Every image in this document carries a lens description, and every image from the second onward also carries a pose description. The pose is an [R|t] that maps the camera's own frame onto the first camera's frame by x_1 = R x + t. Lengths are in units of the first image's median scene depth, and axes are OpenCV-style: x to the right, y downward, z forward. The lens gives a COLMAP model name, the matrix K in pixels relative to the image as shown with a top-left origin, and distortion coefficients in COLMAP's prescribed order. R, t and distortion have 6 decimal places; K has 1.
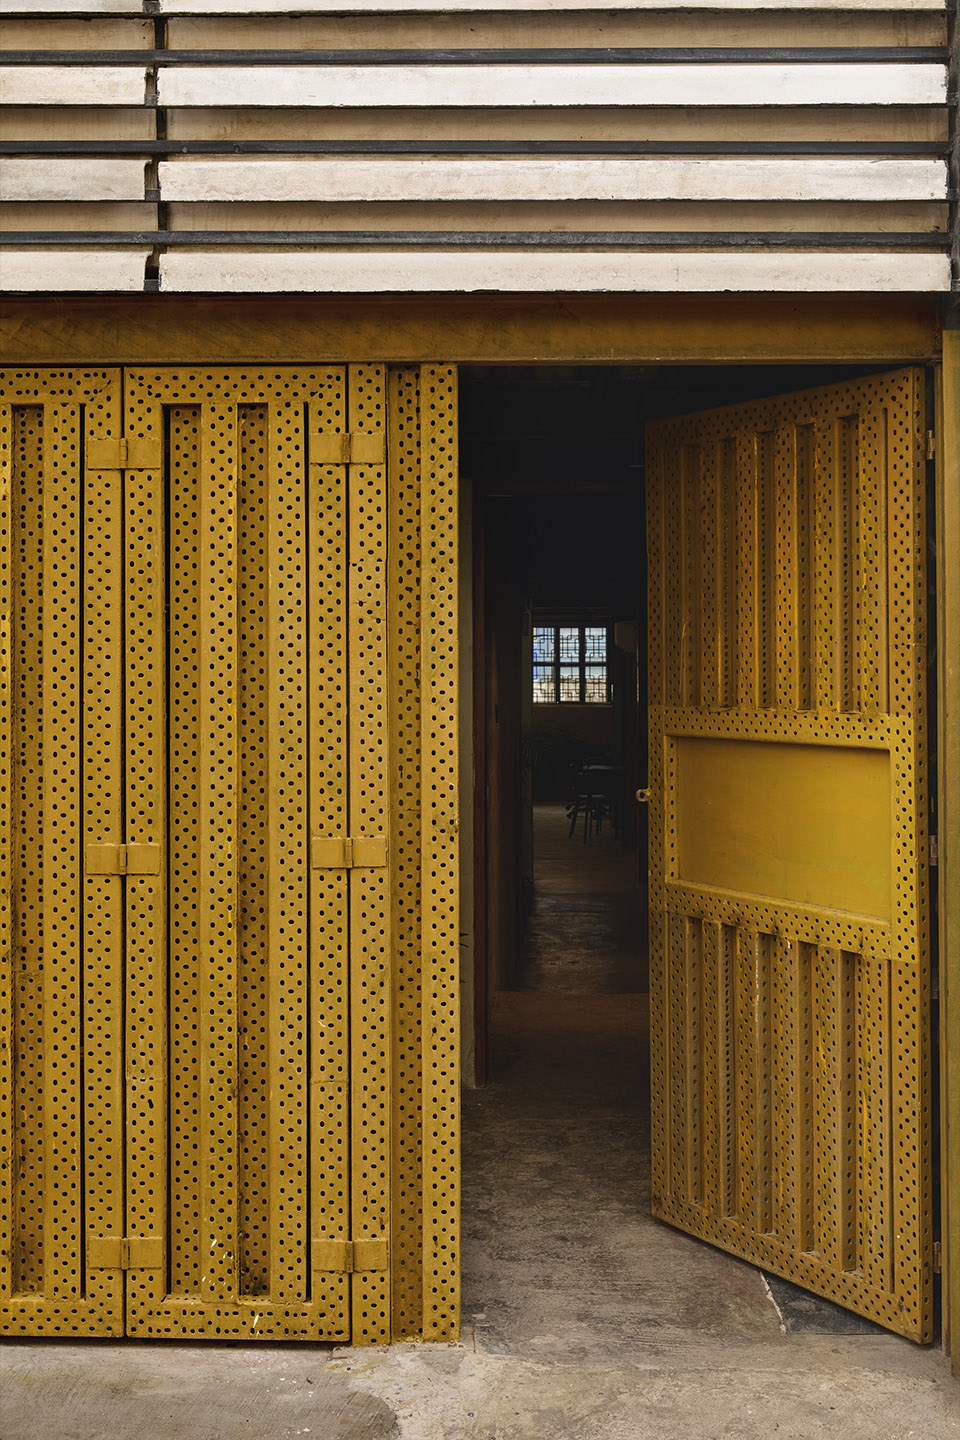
lens RADIAL K [[1808.4, 0, 480.5], [0, 1808.4, 717.1], [0, 0, 1]] dist [0.008418, 0.000000]
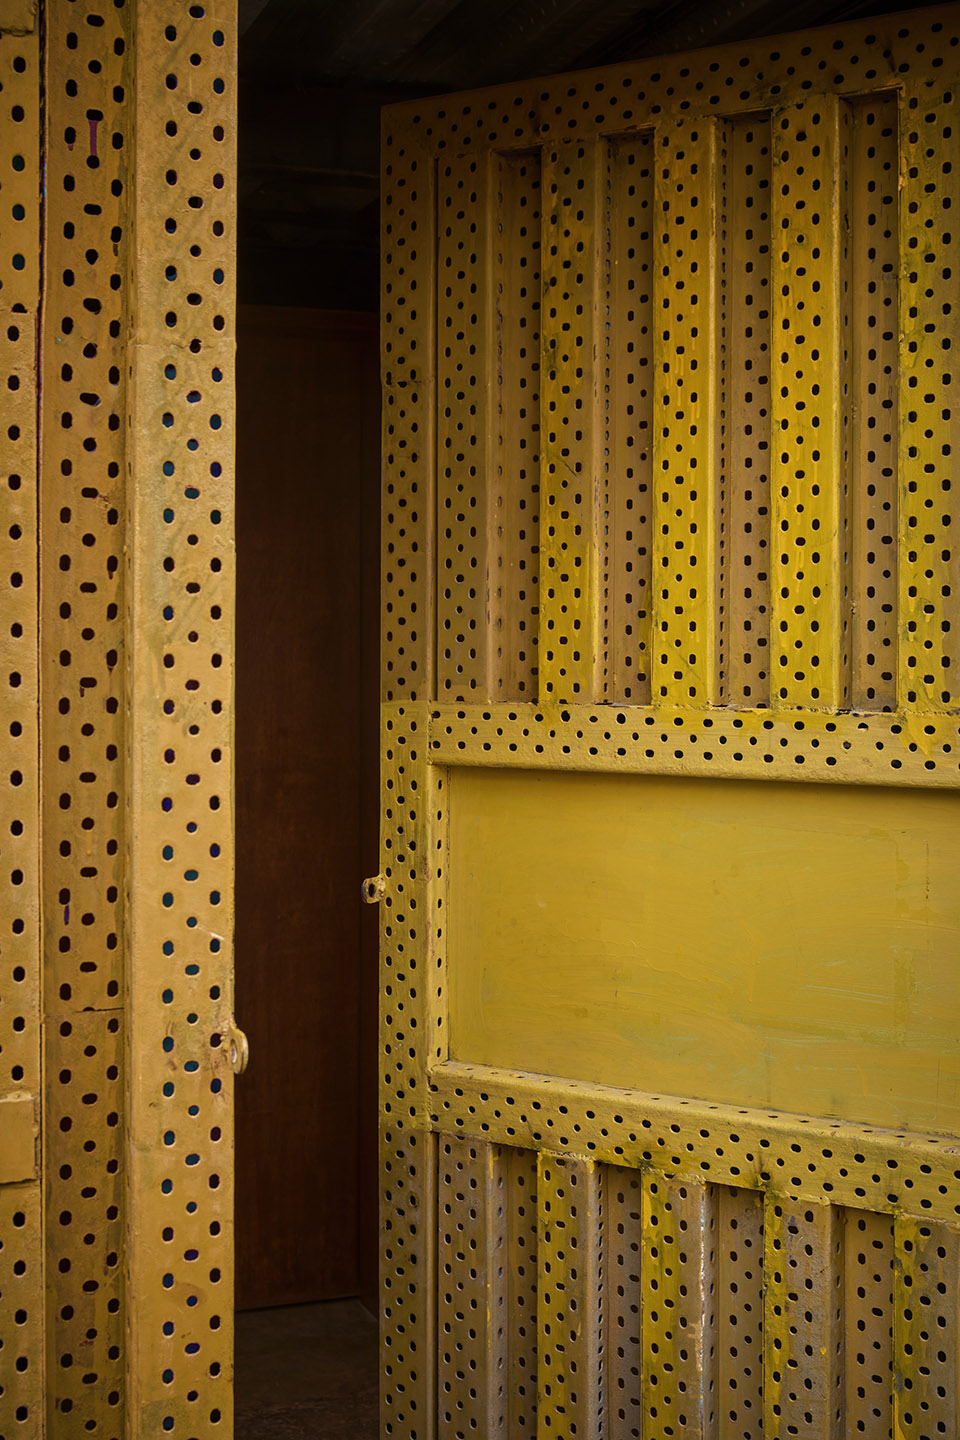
lens RADIAL K [[2075.6, 0, 447.8], [0, 2075.6, 666.3], [0, 0, 1]] dist [-0.028022, 0.000000]
pose [[0.905232, -0.007824, 0.424847, -0.150385], [0.012826, 0.999878, -0.008914, -0.012904], [-0.424725, 0.013518, 0.905221, 0.598638]]
